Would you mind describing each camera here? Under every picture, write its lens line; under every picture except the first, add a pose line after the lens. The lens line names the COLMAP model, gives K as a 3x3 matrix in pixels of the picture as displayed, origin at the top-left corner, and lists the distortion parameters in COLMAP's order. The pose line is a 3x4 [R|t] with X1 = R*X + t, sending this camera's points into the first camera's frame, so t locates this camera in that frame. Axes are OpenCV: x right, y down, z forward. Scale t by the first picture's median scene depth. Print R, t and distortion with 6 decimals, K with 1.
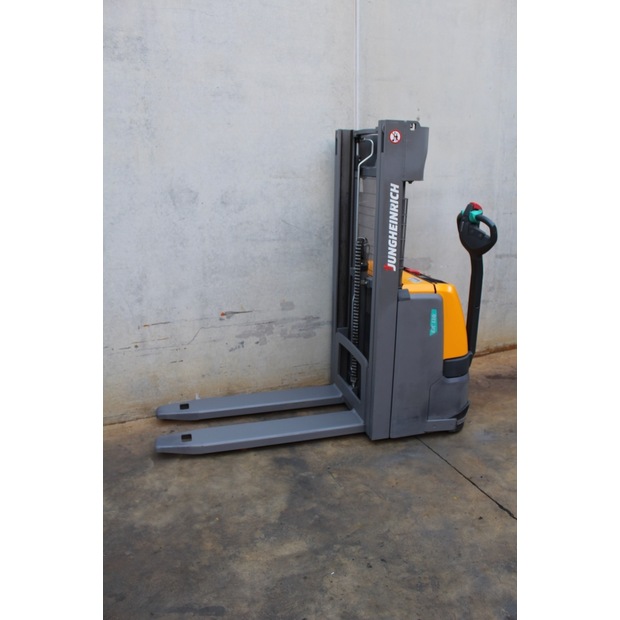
lens RADIAL K [[512.2, 0, 309.2], [0, 512.2, 314.9], [0, 0, 1]] dist [-0.163356, 0.141909]
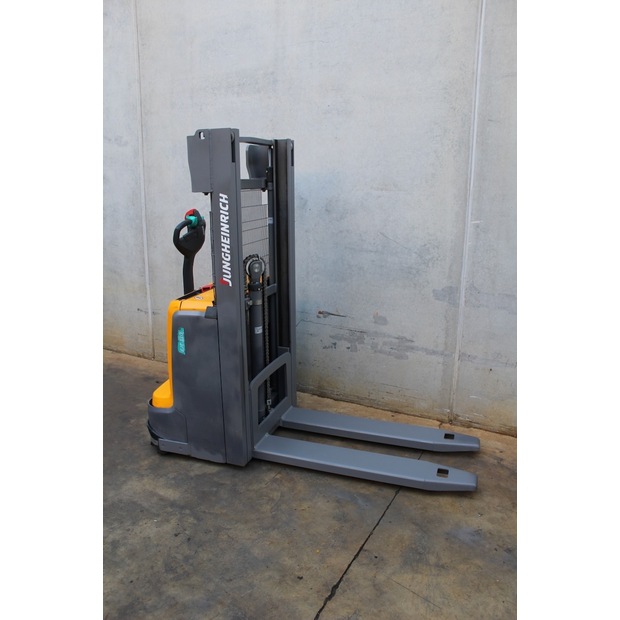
lens RADIAL K [[512.2, 0, 307.1], [0, 512.2, 314.8], [0, 0, 1]] dist [-0.163356, 0.141909]
pose [[0.622257, 0.208511, -0.754532, 0.749779], [-0.227172, 0.970493, 0.080843, -0.092199], [0.749125, 0.121103, 0.651264, 0.314862]]
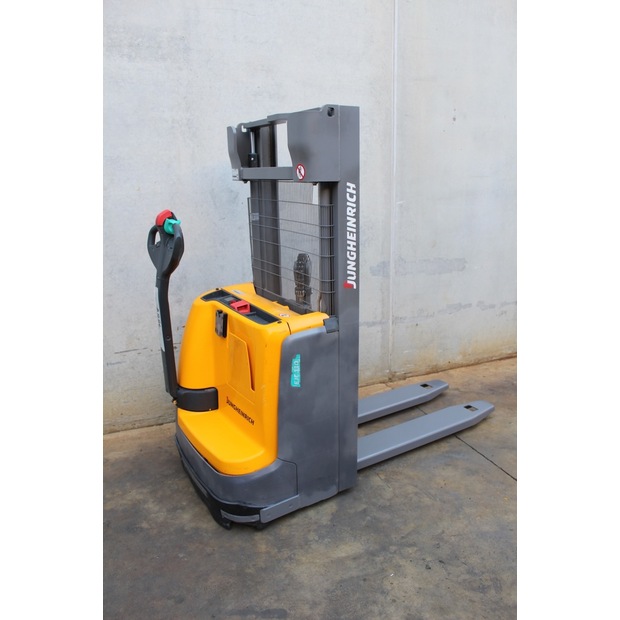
lens RADIAL K [[512.2, 0, 309.1], [0, 512.2, 315.7], [0, 0, 1]] dist [-0.163356, 0.141909]
pose [[0.999883, -0.002180, -0.015157, -0.072019], [0.002064, 0.999969, -0.007662, 0.008807], [0.015174, 0.007630, 0.999856, 0.007036]]
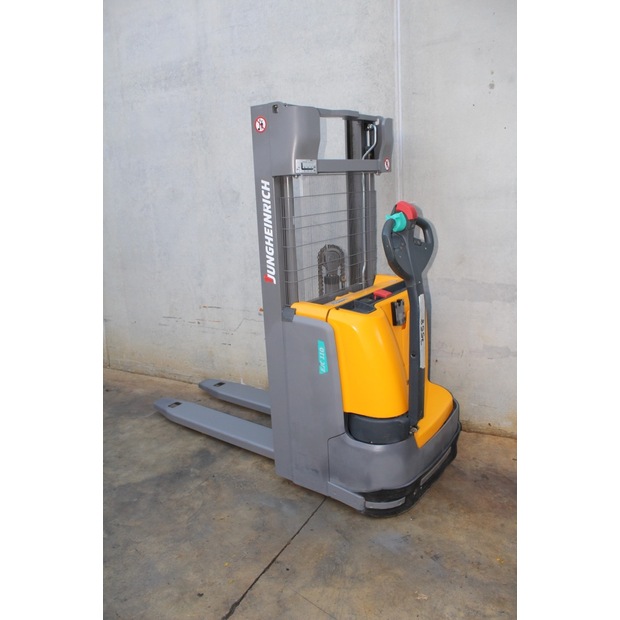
lens RADIAL K [[512.2, 0, 306.1], [0, 512.2, 314.7], [0, 0, 1]] dist [-0.163356, 0.141909]
pose [[0.617288, 0.172111, -0.767681, 0.808848], [-0.174304, 0.981447, 0.079880, -0.106537], [0.767186, 0.084501, 0.635835, 0.479003]]
